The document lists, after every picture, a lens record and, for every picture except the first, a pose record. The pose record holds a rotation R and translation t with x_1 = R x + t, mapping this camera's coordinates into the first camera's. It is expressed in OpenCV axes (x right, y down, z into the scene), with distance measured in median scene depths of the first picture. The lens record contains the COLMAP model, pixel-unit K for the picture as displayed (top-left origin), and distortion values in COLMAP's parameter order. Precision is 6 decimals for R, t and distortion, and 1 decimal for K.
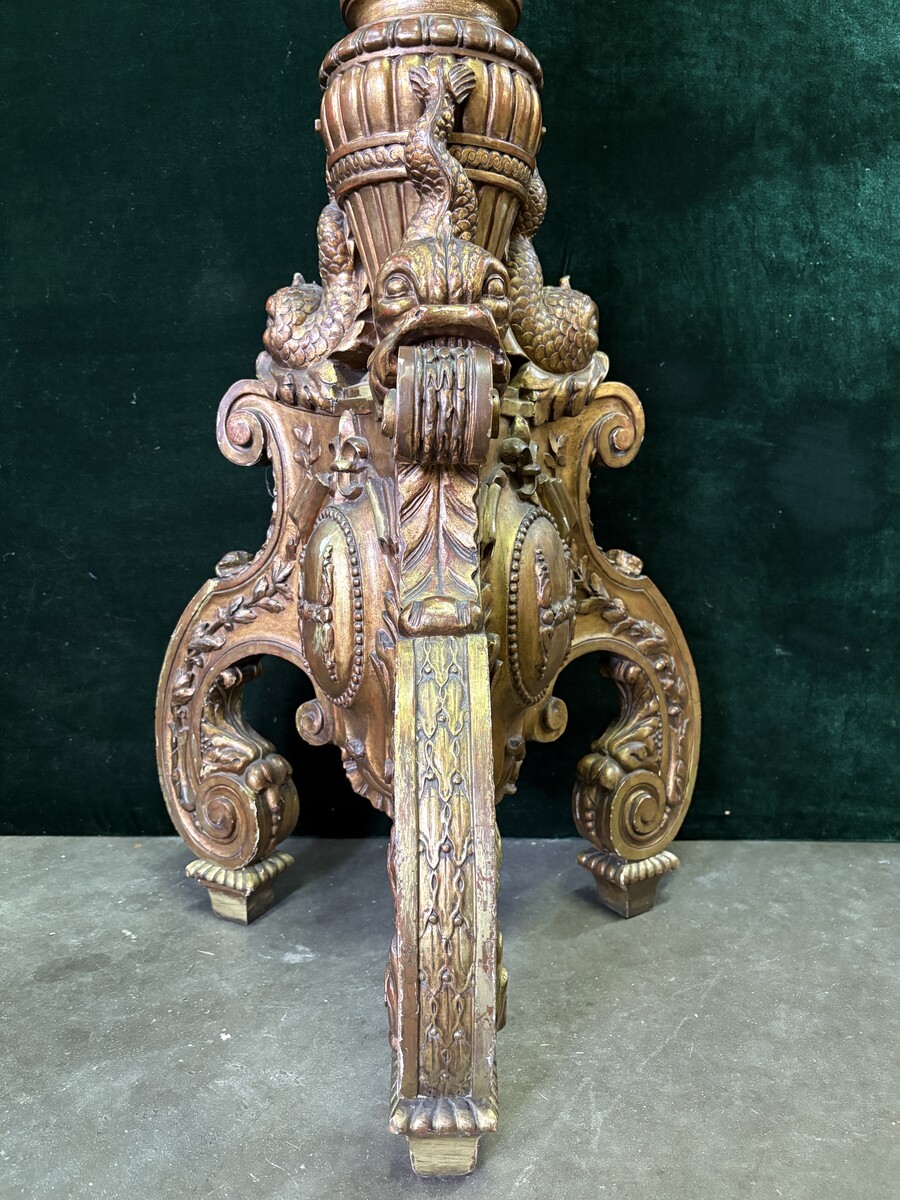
lens RADIAL K [[916.5, 0, 442.8], [0, 916.5, 604.7], [0, 0, 1]] dist [0.034358, -0.051158]
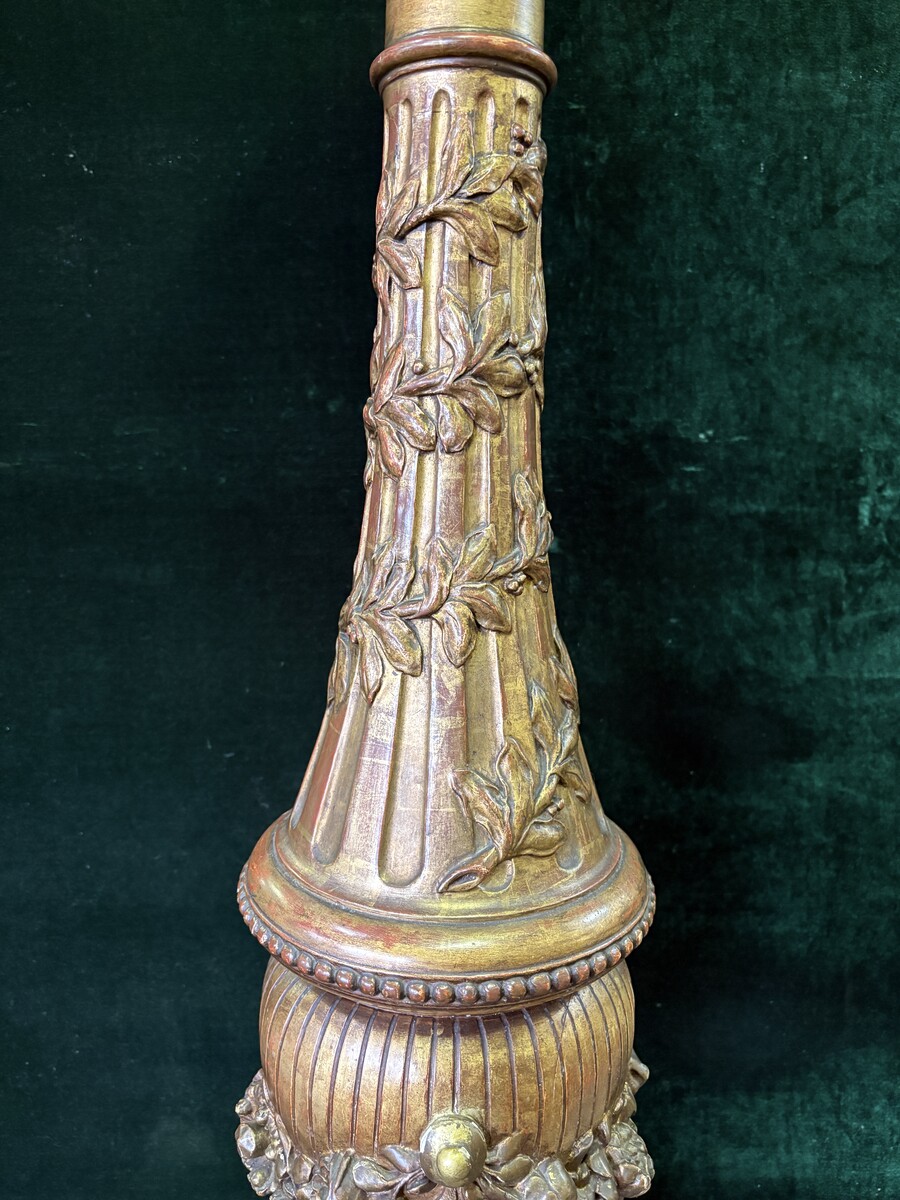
lens RADIAL K [[916.5, 0, 454.9], [0, 916.5, 597.0], [0, 0, 1]] dist [0.034358, -0.051158]
pose [[0.999767, 0.020659, -0.006236, -0.005517], [-0.020549, 0.999641, 0.017180, -0.878455], [0.006588, -0.017048, 0.999833, 0.198800]]
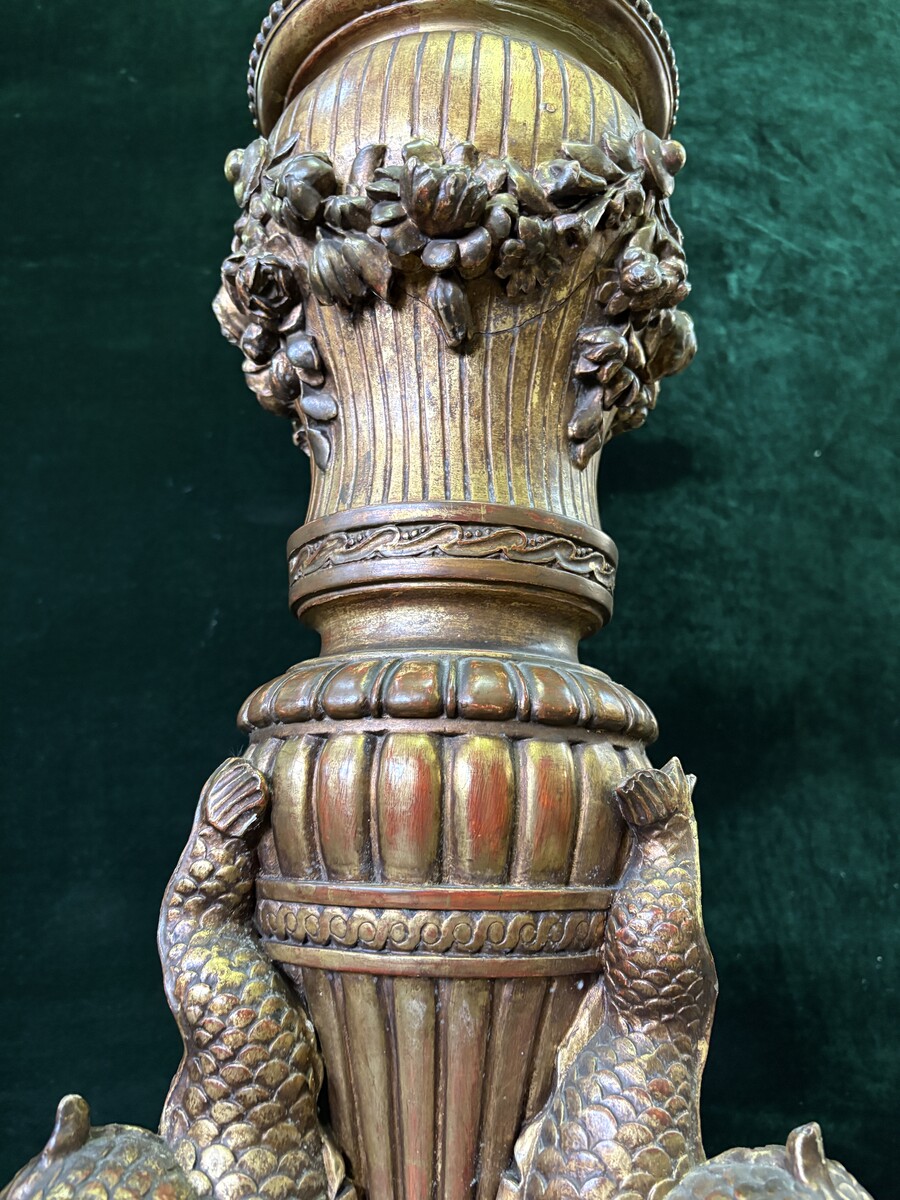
lens RADIAL K [[916.5, 0, 453.8], [0, 916.5, 603.5], [0, 0, 1]] dist [0.034358, -0.051158]
pose [[0.999816, 0.002622, -0.018977, 0.063934], [-0.010005, 0.916223, -0.400544, -0.287205], [0.016337, 0.400660, 0.916081, 0.240944]]
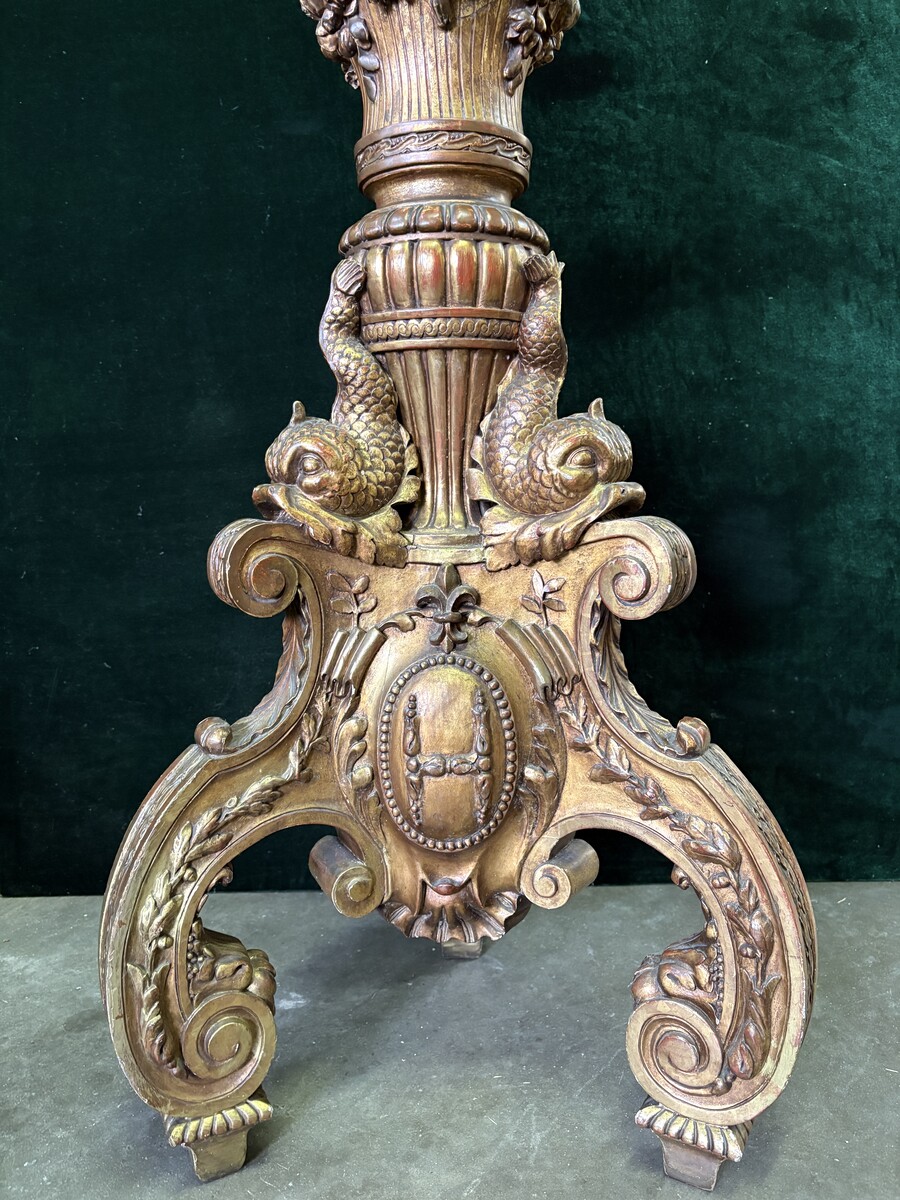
lens RADIAL K [[916.5, 0, 446.0], [0, 916.5, 598.6], [0, 0, 1]] dist [0.034358, -0.051158]
pose [[0.999565, -0.028737, -0.006584, 0.052081], [0.028560, 0.999265, -0.025568, -0.079397], [0.007314, 0.025368, 0.999651, -0.147618]]
